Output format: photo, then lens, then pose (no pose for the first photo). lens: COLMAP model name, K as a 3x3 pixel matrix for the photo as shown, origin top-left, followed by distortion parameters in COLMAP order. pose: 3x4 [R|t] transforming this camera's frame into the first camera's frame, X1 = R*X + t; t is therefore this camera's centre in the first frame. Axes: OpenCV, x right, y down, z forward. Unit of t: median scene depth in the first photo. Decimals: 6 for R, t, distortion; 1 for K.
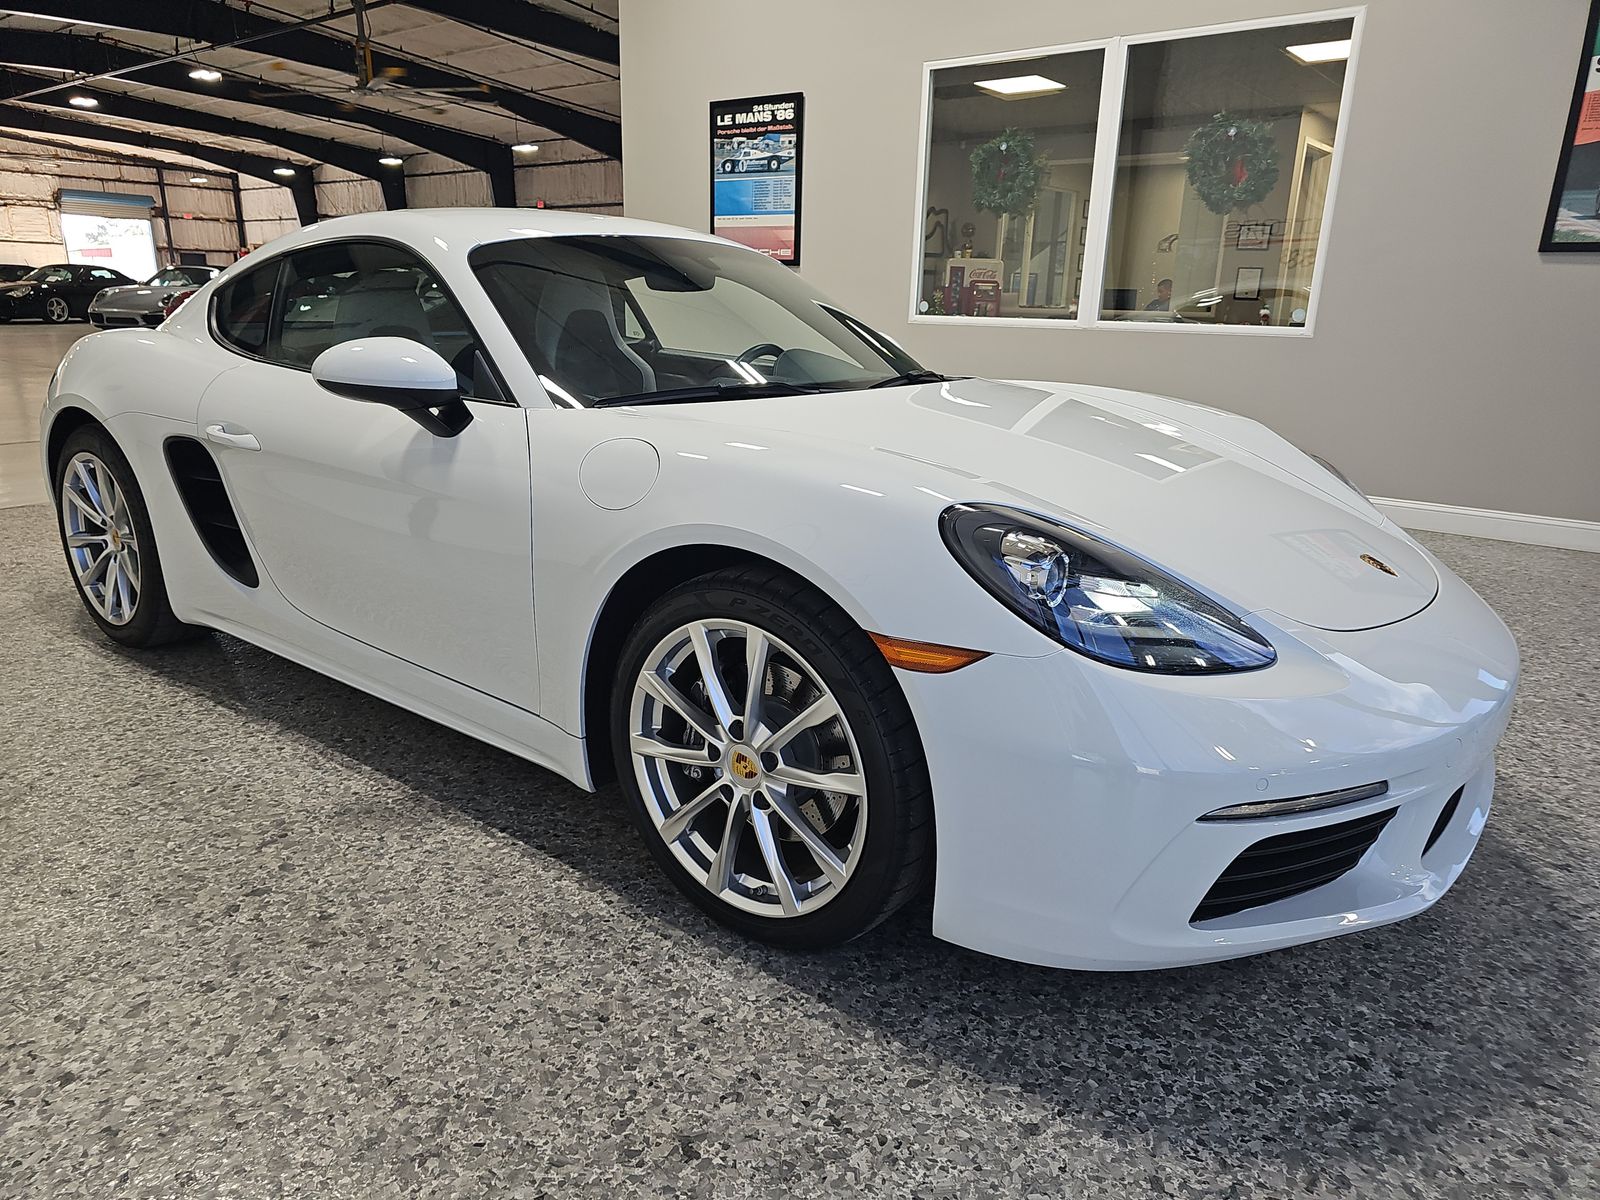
lens RADIAL K [[1061.3, 0, 798.8], [0, 1061.3, 619.1], [0, 0, 1]] dist [0.003155, 0.000637]
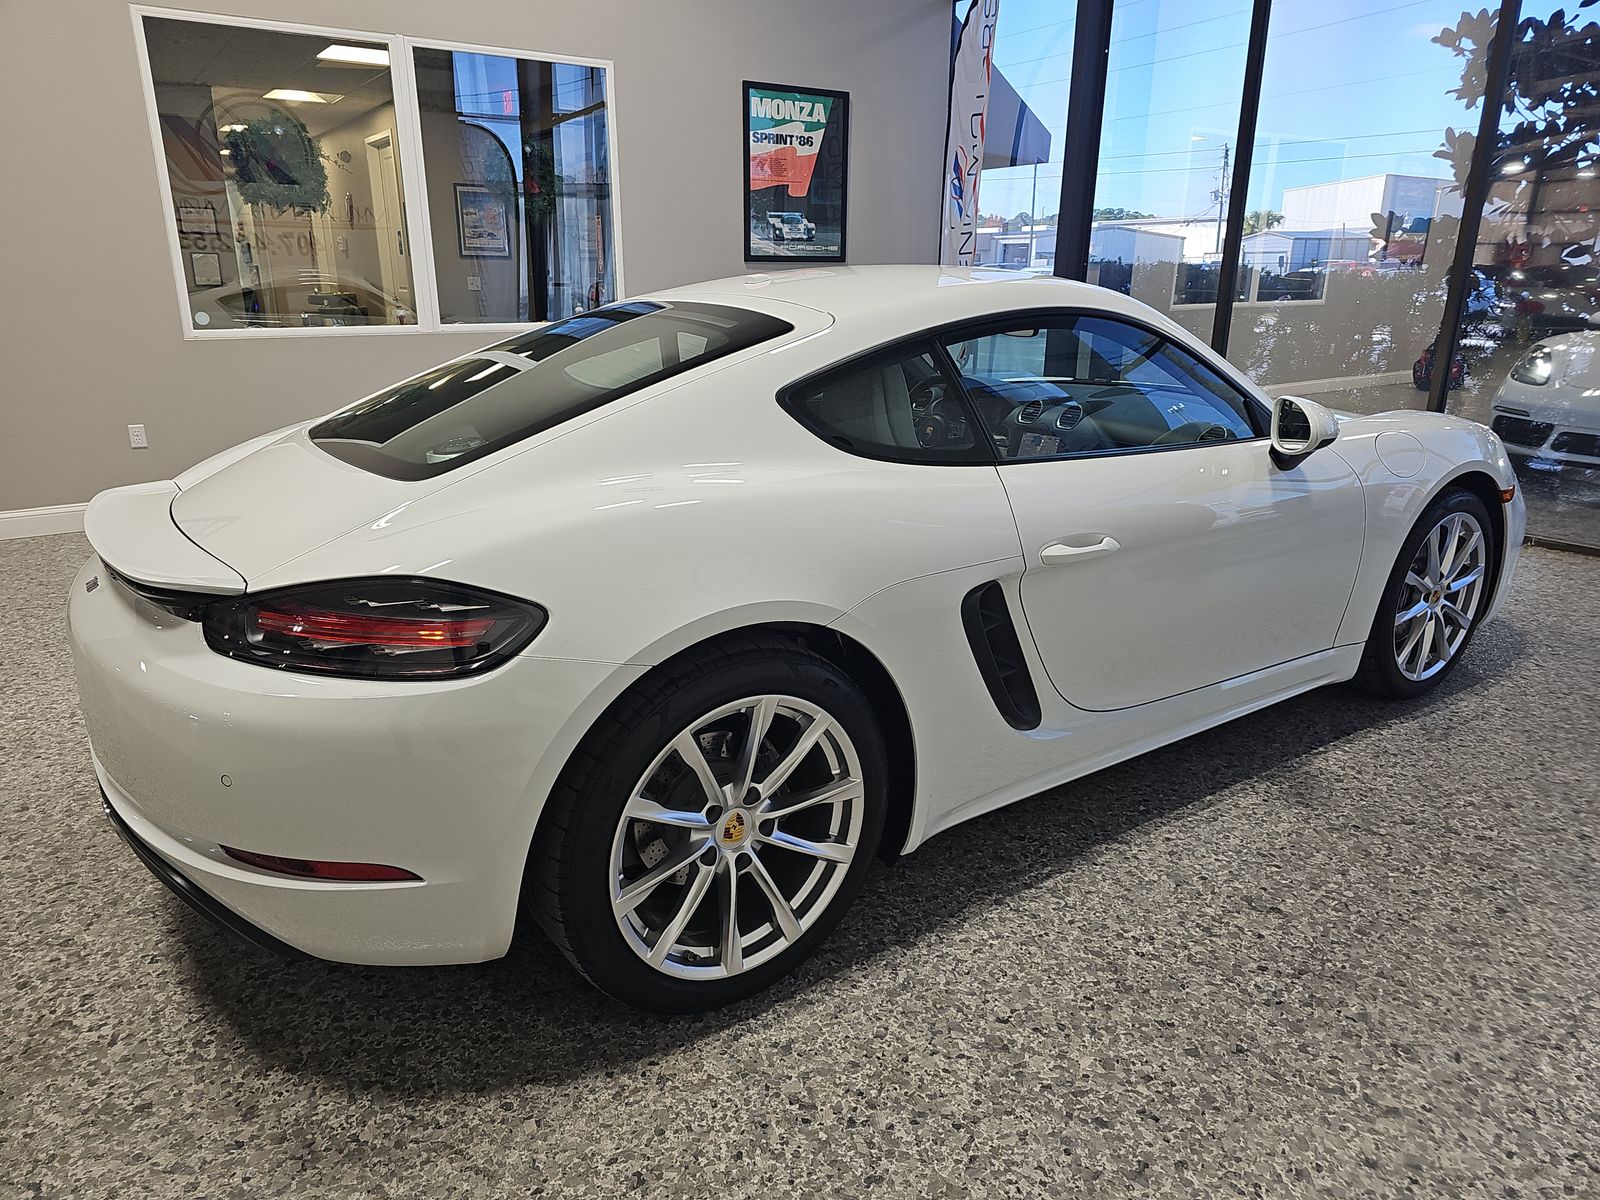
lens RADIAL K [[1120.6, 0, 800.0], [0, 1120.6, 600.0], [0, 0, 1]] dist [0.011812, -0.002773]
pose [[0.273687, -0.280779, 0.919923, -0.981524], [0.284056, 0.937375, 0.201596, -0.249960], [-0.918917, 0.206135, 0.336304, 0.641941]]
